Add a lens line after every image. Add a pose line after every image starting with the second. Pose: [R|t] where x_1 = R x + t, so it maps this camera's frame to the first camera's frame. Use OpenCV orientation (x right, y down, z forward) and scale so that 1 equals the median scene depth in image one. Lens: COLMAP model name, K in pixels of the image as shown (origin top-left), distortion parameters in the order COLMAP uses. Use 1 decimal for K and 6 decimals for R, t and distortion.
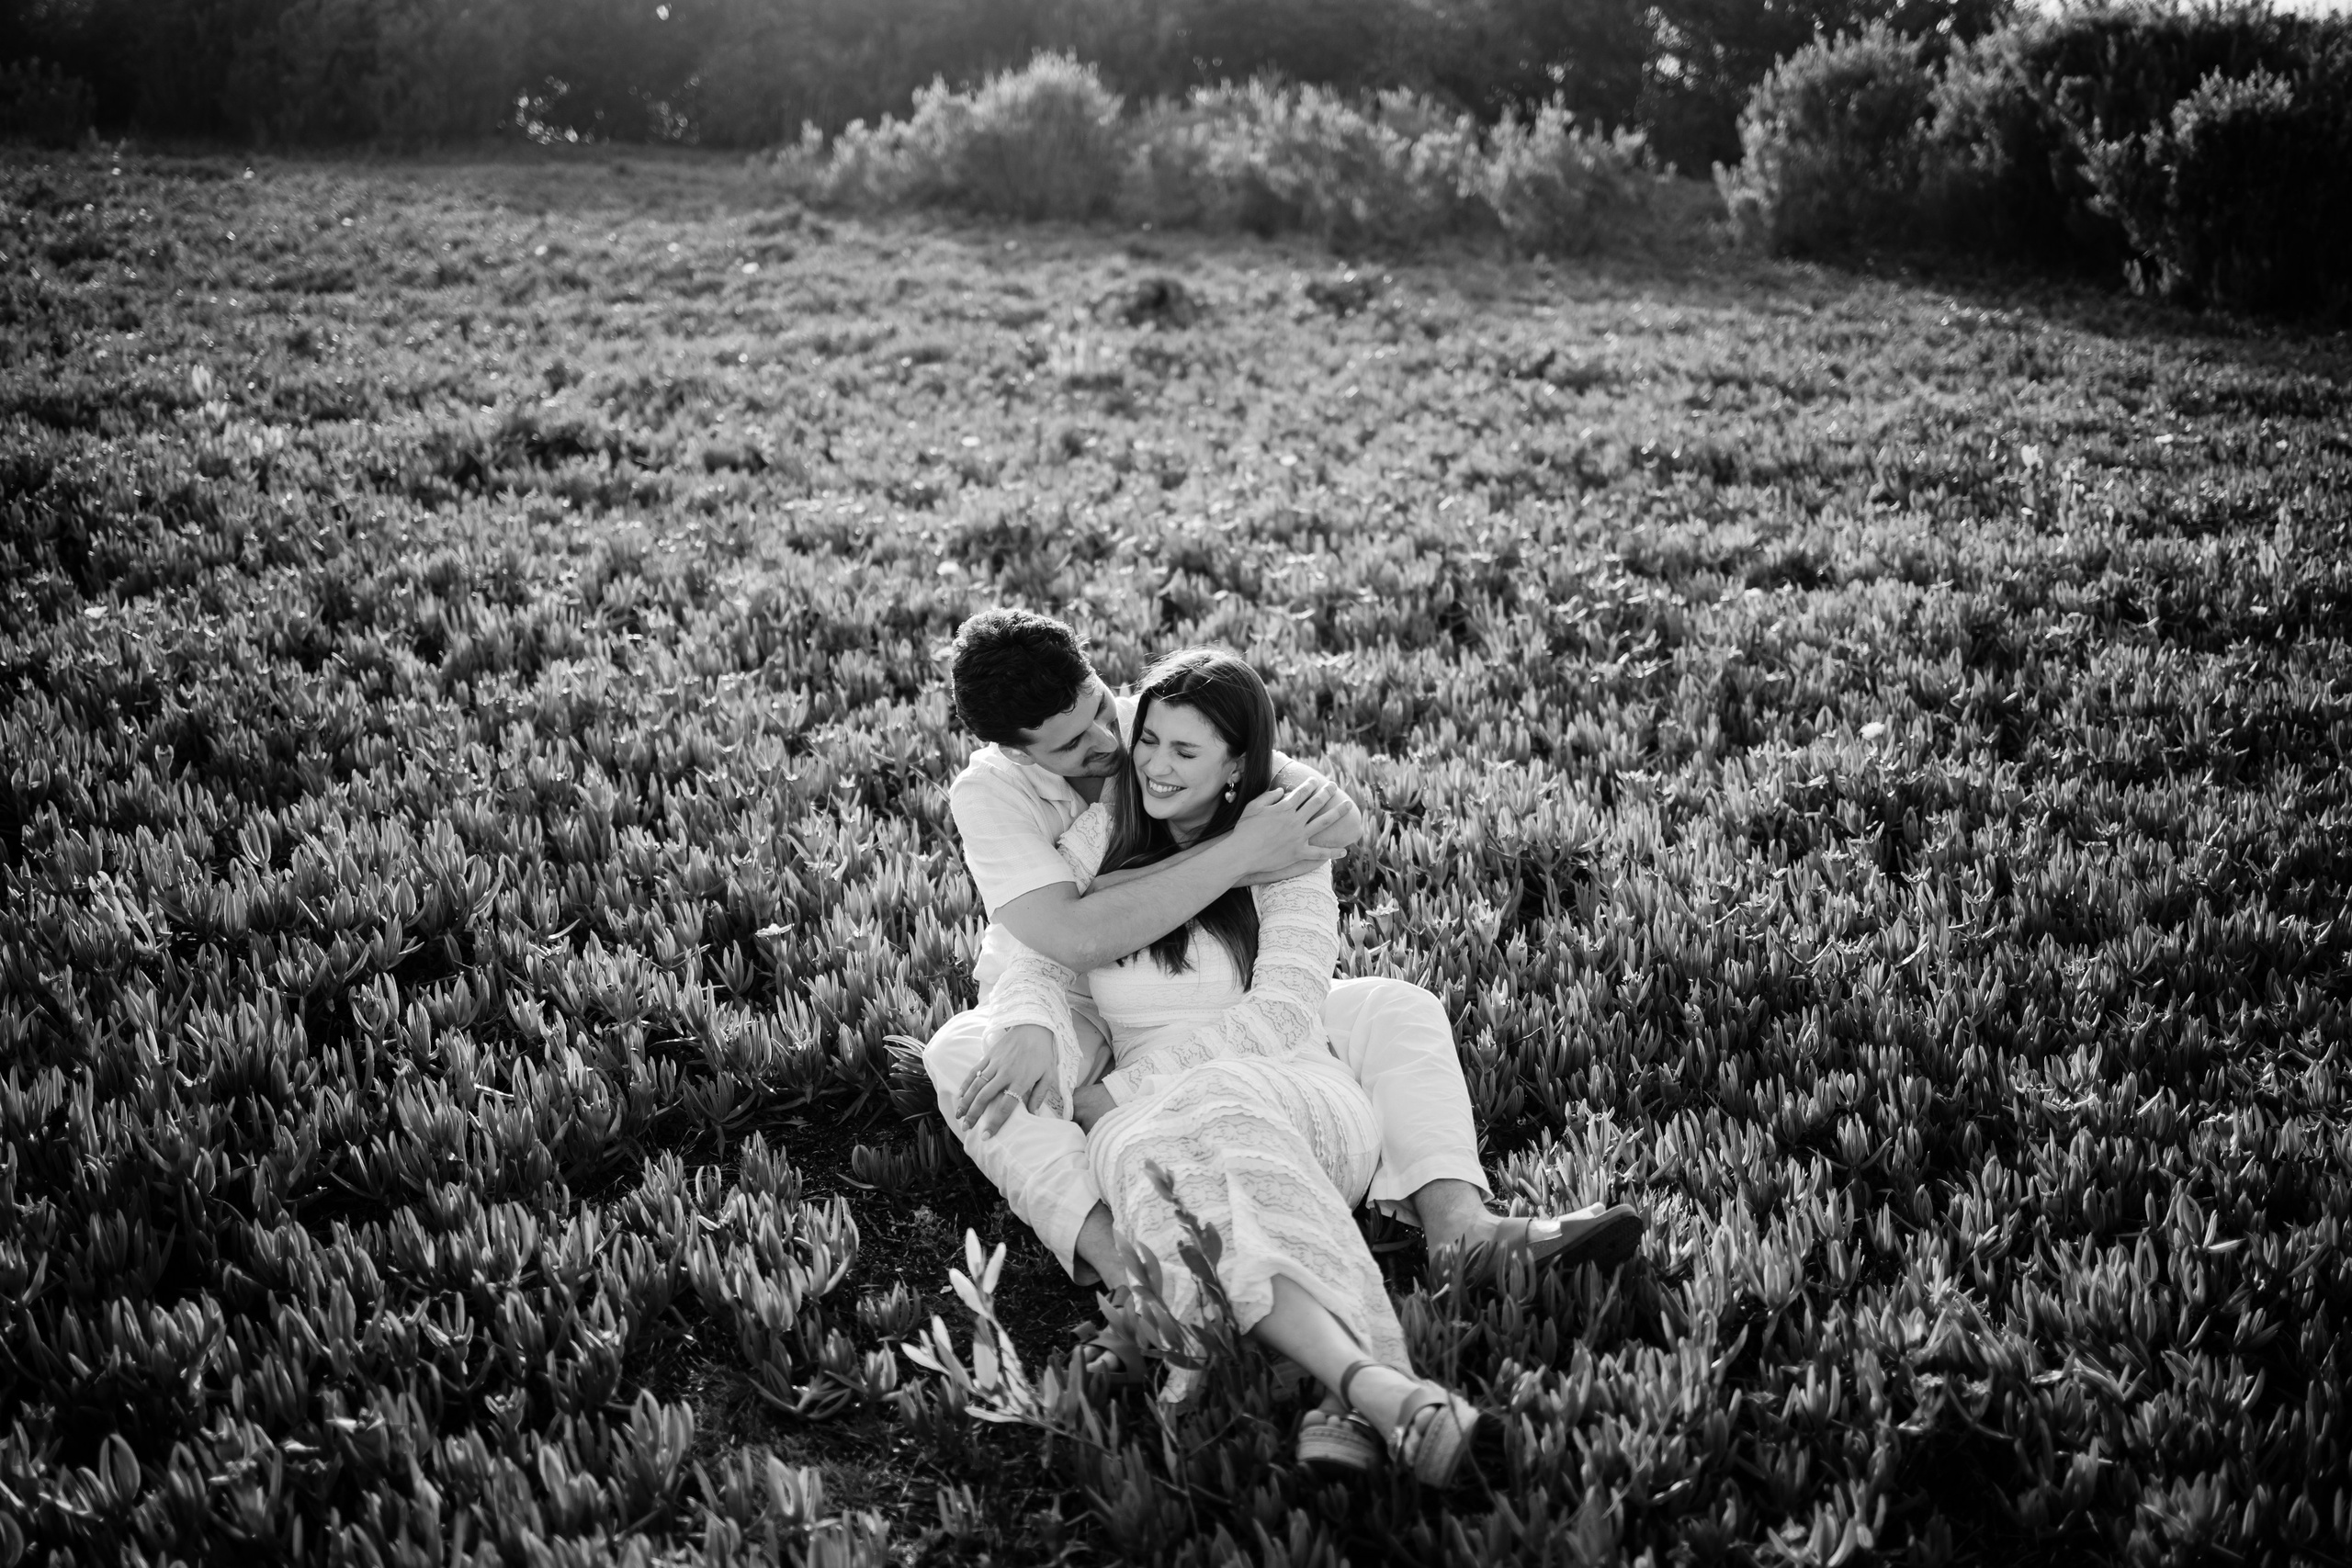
lens RADIAL K [[2359.7, 0, 1174.9], [0, 2359.7, 842.1], [0, 0, 1]] dist [-0.070961, -0.004578]
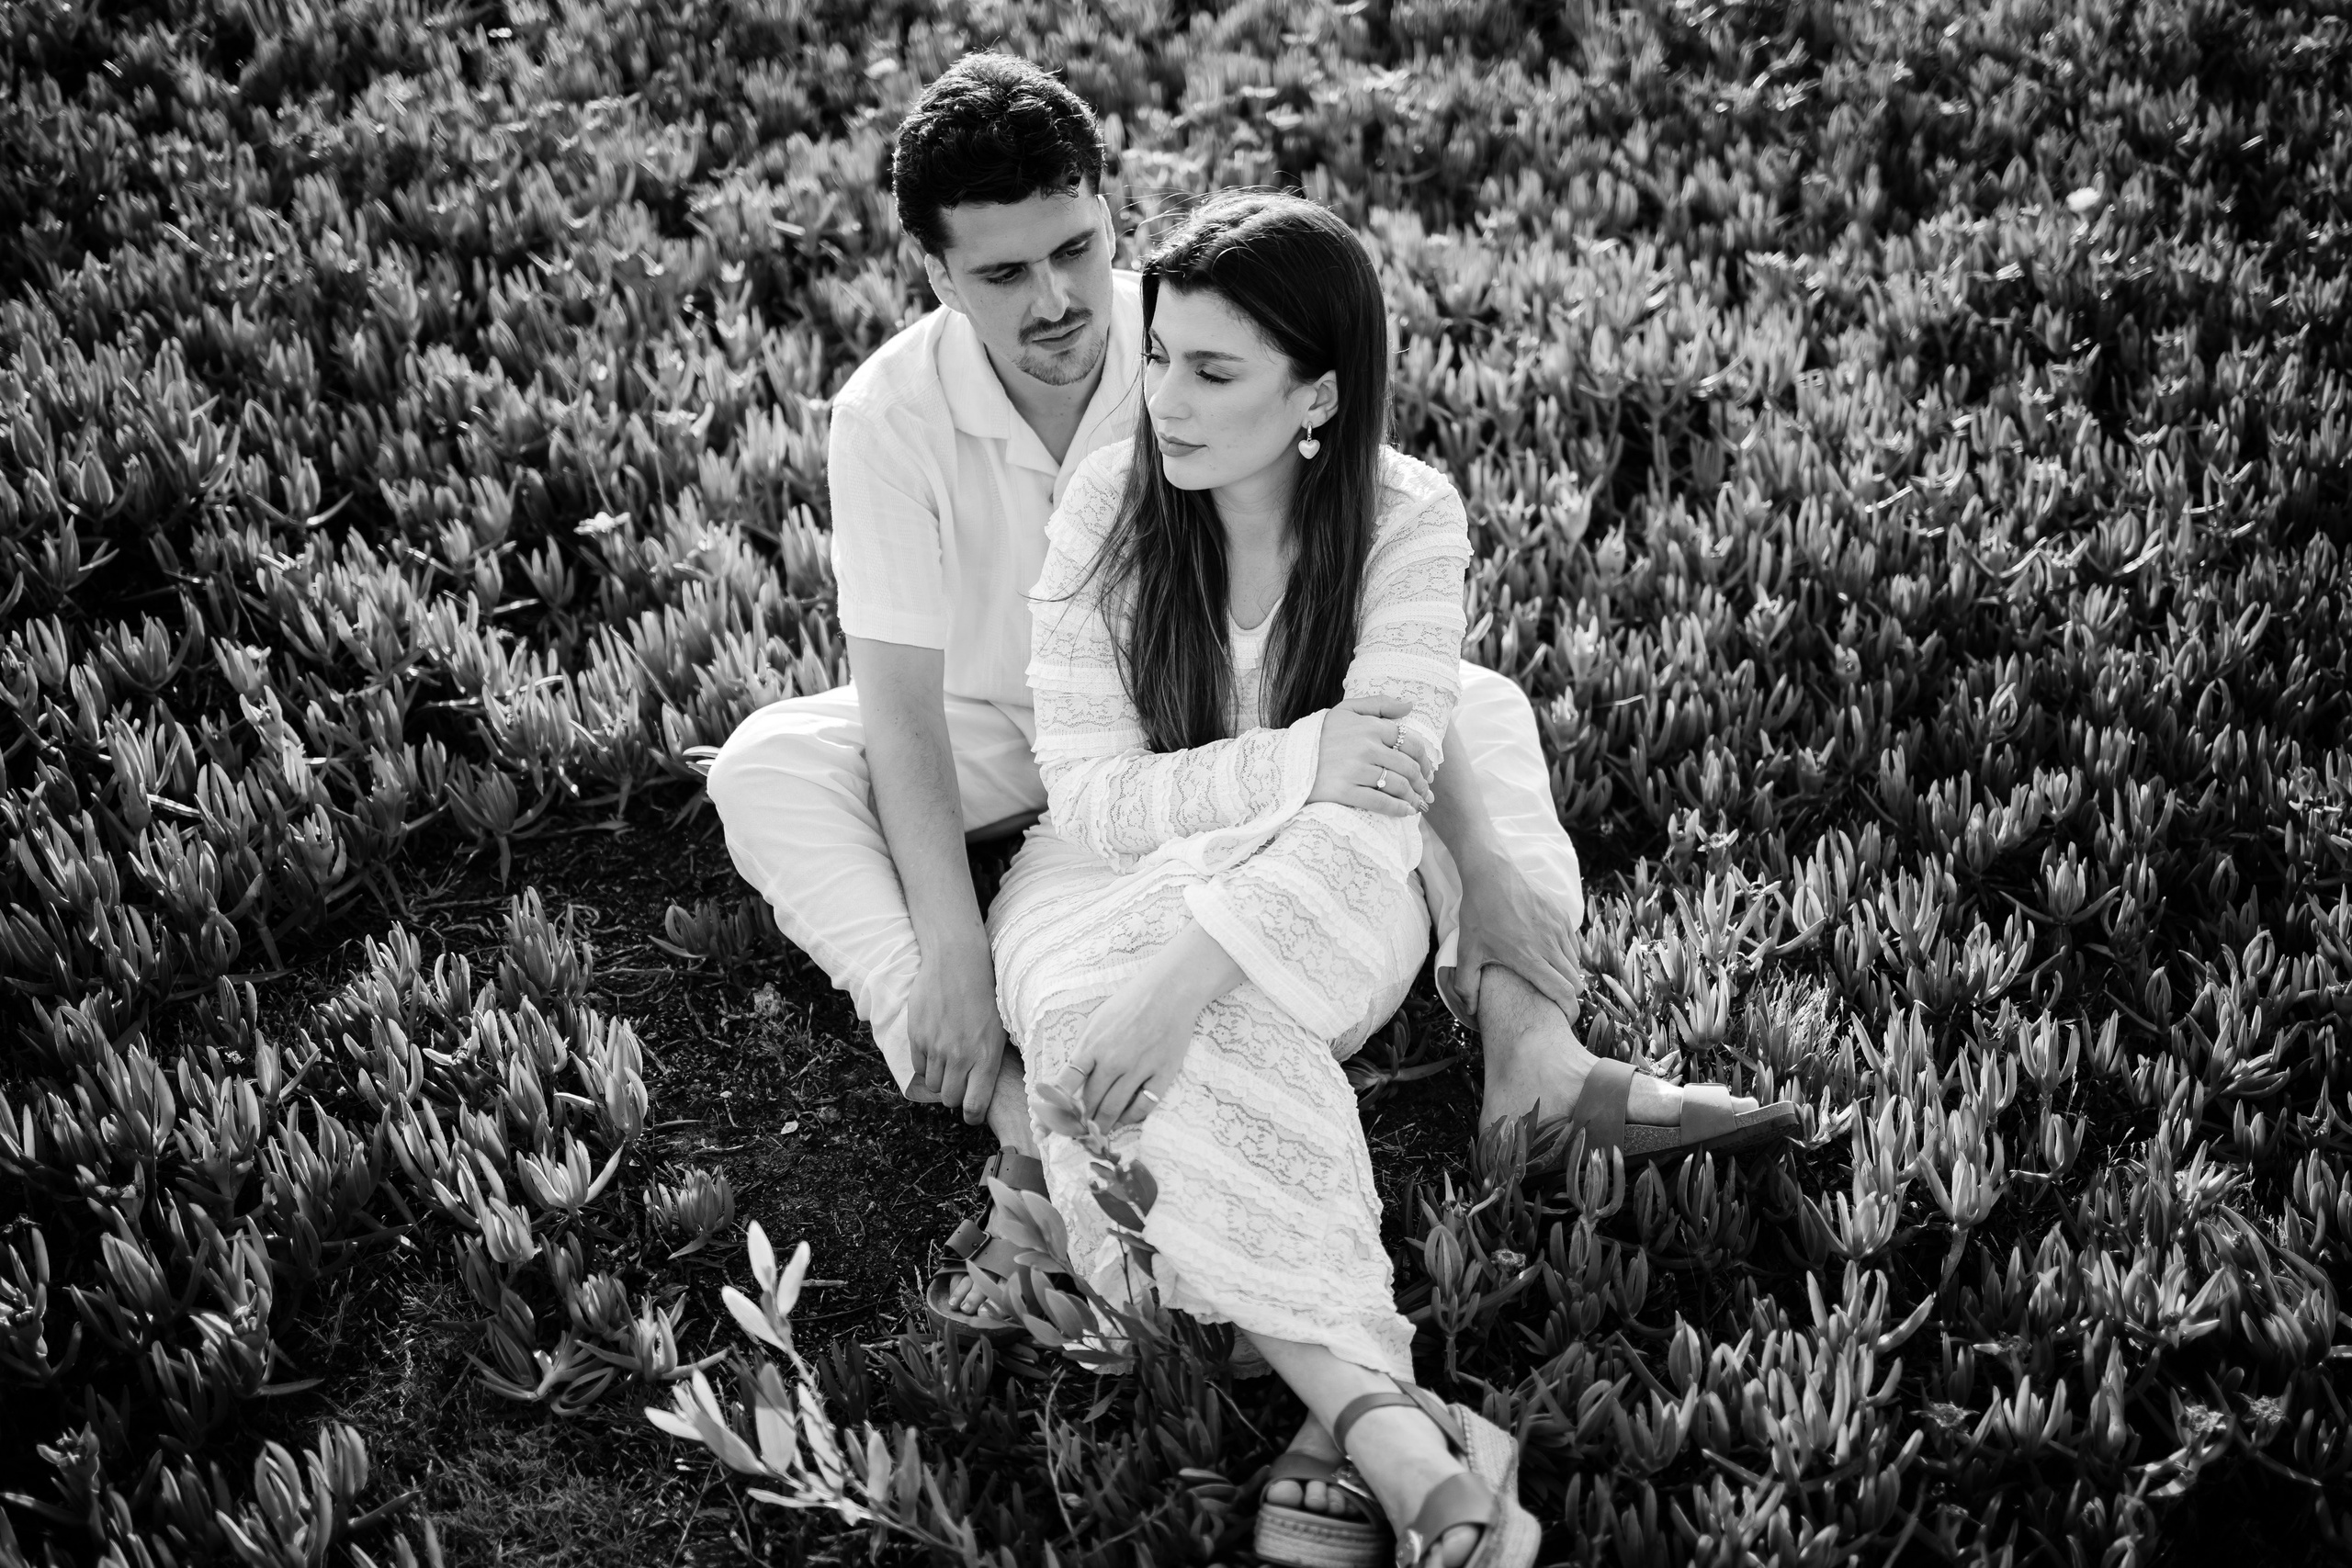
lens RADIAL K [[2383.1, 0, 1176.0], [0, 2383.1, 784.0], [0, 0, 1]] dist [-0.084650, 0.064503]
pose [[0.999607, 0.020271, -0.019379, 0.018447], [-0.014495, 0.965027, 0.261750, -0.058621], [0.024007, -0.261367, 0.964941, 0.194798]]
